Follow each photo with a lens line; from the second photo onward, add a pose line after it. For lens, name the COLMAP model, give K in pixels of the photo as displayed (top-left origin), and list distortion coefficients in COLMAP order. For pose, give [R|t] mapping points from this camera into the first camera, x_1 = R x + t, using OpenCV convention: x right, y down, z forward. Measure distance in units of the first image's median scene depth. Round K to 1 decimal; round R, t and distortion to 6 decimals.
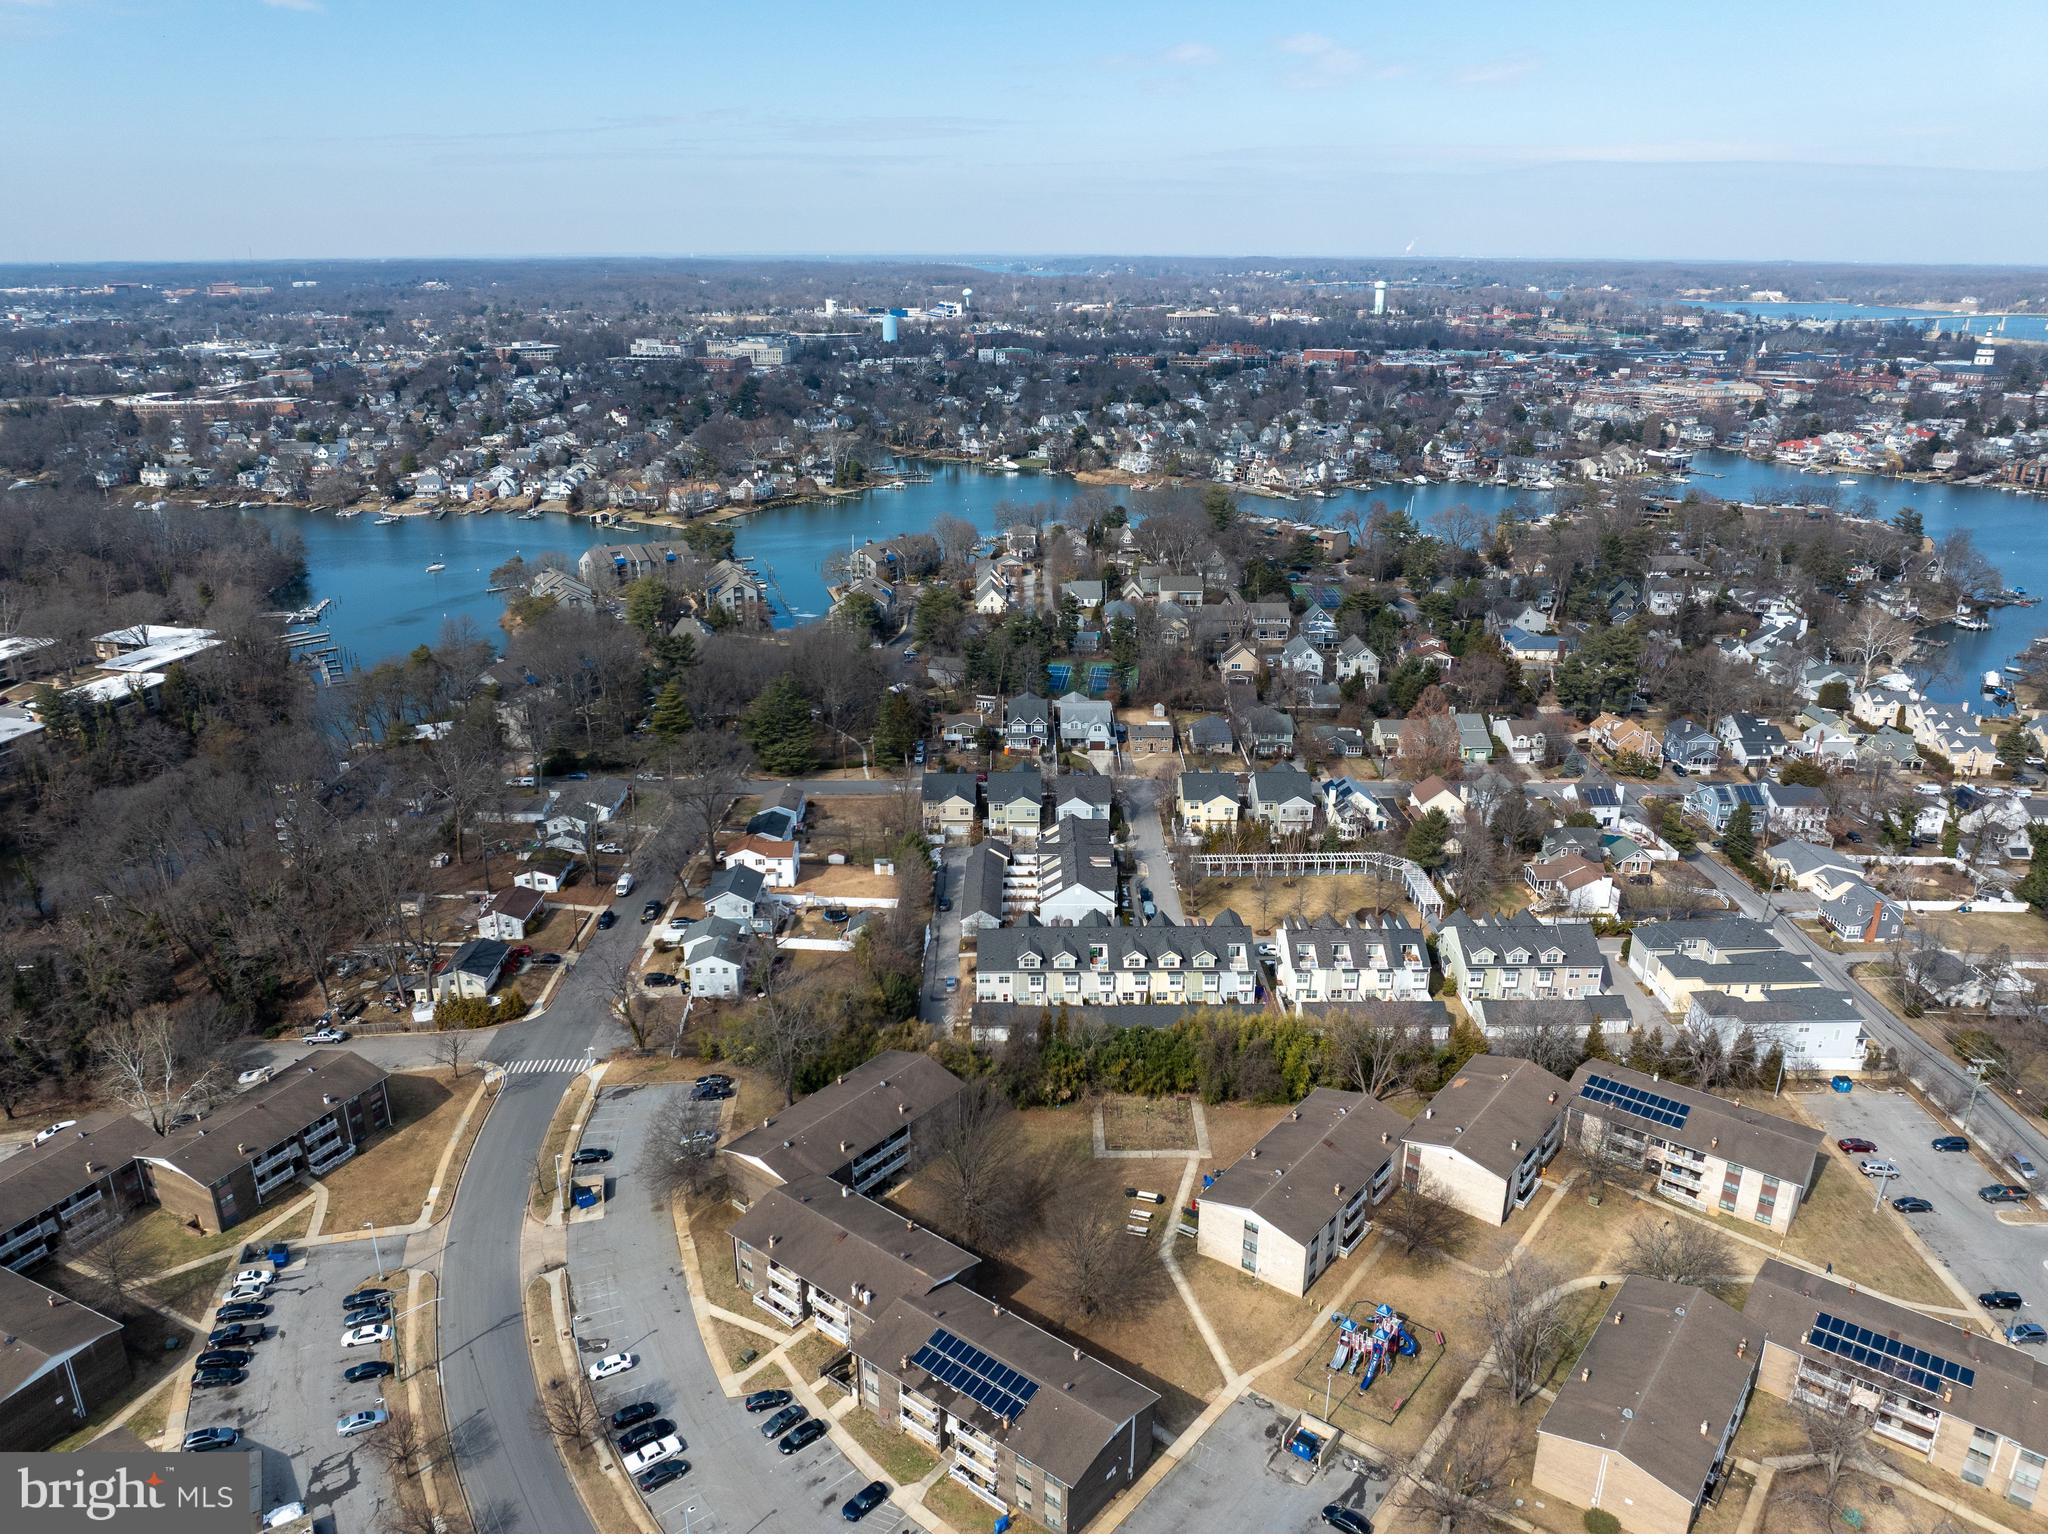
lens RADIAL K [[1440.1, 0, 1024.0], [0, 1440.1, 767.0], [0, 0, 1]] dist [-0.033561, -0.011112]
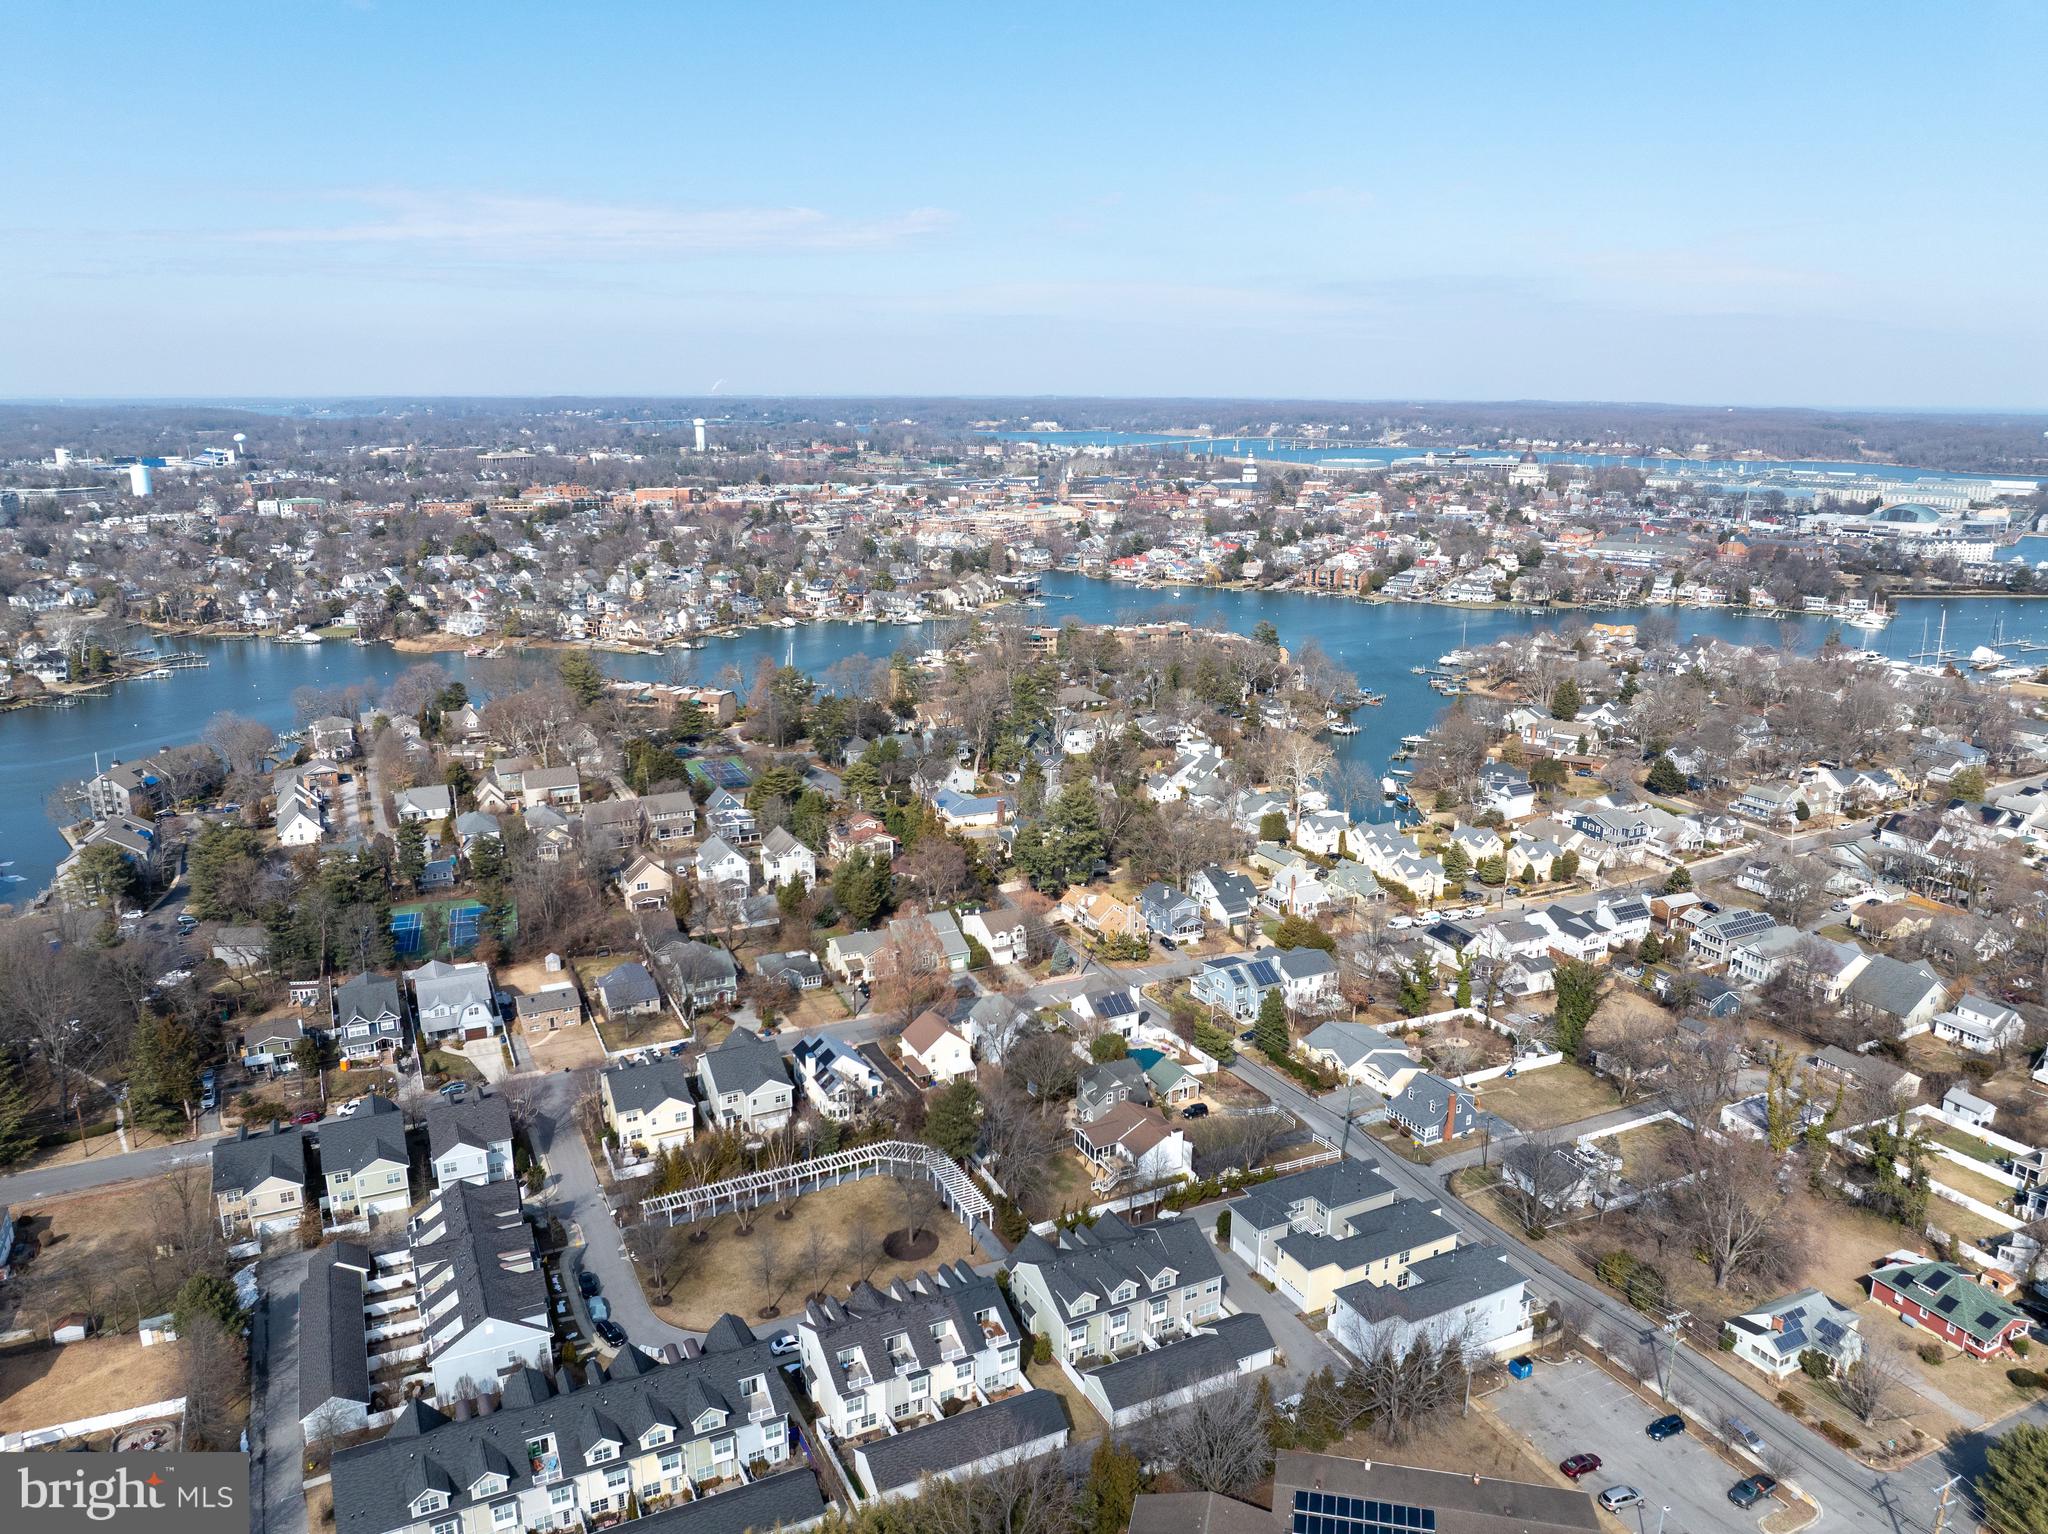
lens RADIAL K [[1440.1, 0, 1024.0], [0, 1440.1, 767.0], [0, 0, 1]] dist [-0.033561, -0.011112]
pose [[0.898540, -0.107163, 0.425607, 0.005617], [0.144715, 0.987842, -0.056795, -0.068503], [-0.414346, 0.112624, 0.903124, 0.209102]]
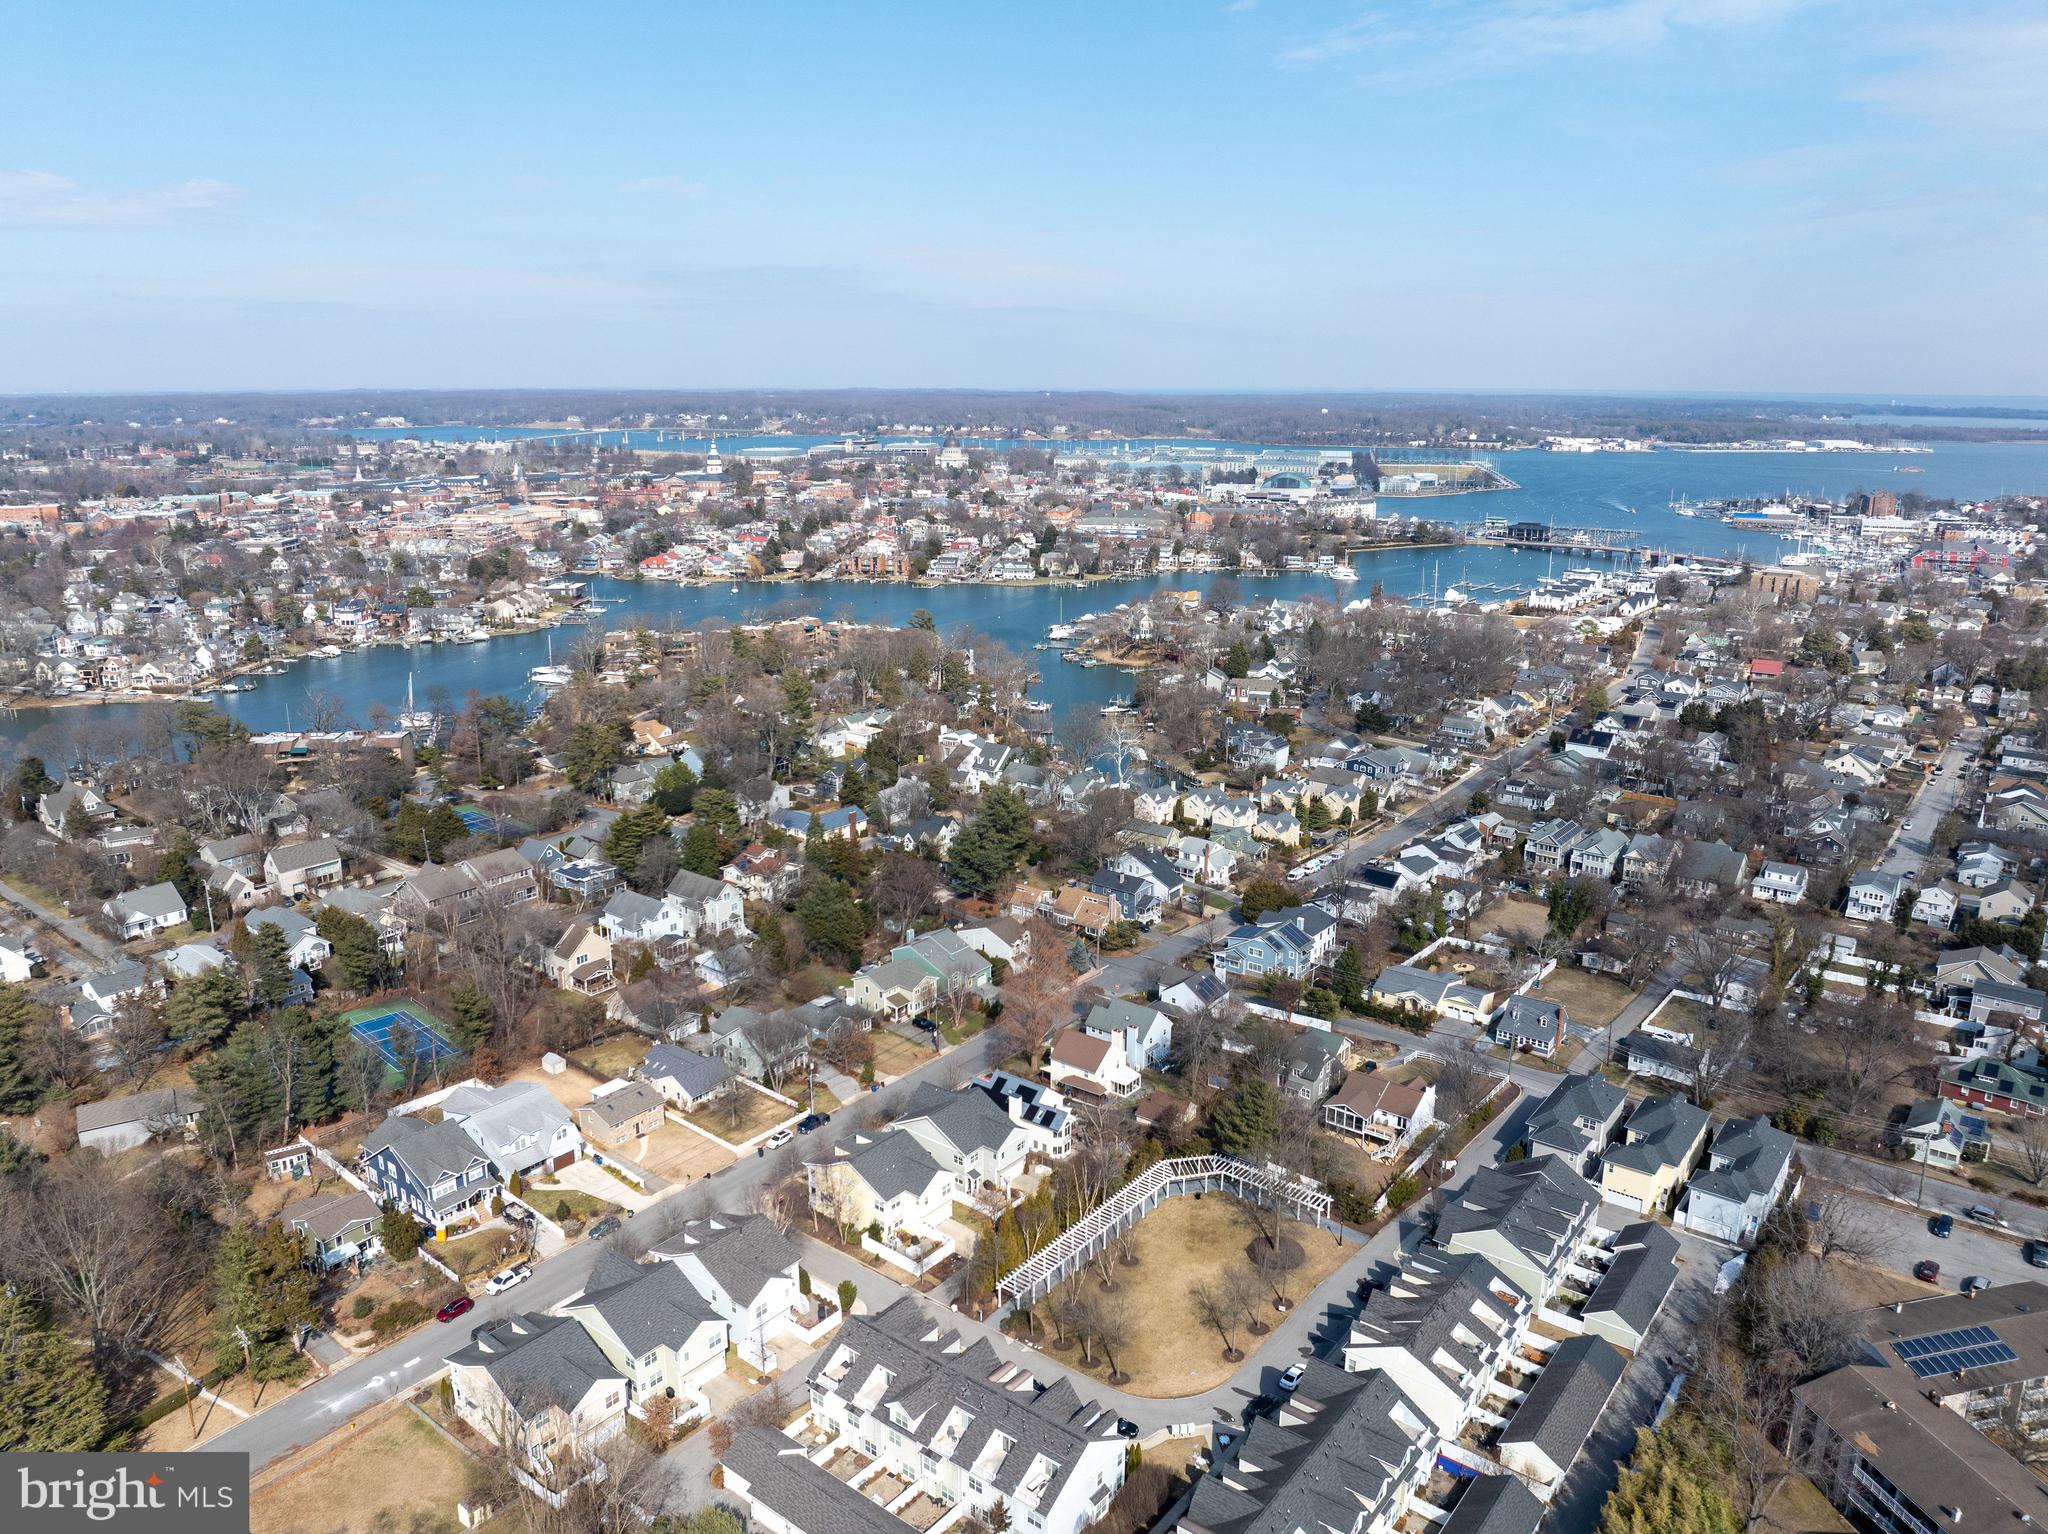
lens RADIAL K [[1439.2, 0, 1024.0], [0, 1439.2, 767.0], [0, 0, 1]] dist [-0.029475, -0.028201]
pose [[0.618405, -0.200941, 0.759735, -0.257698], [0.263706, 0.963763, 0.040254, -0.150086], [-0.740293, 0.175454, 0.648985, 0.441435]]
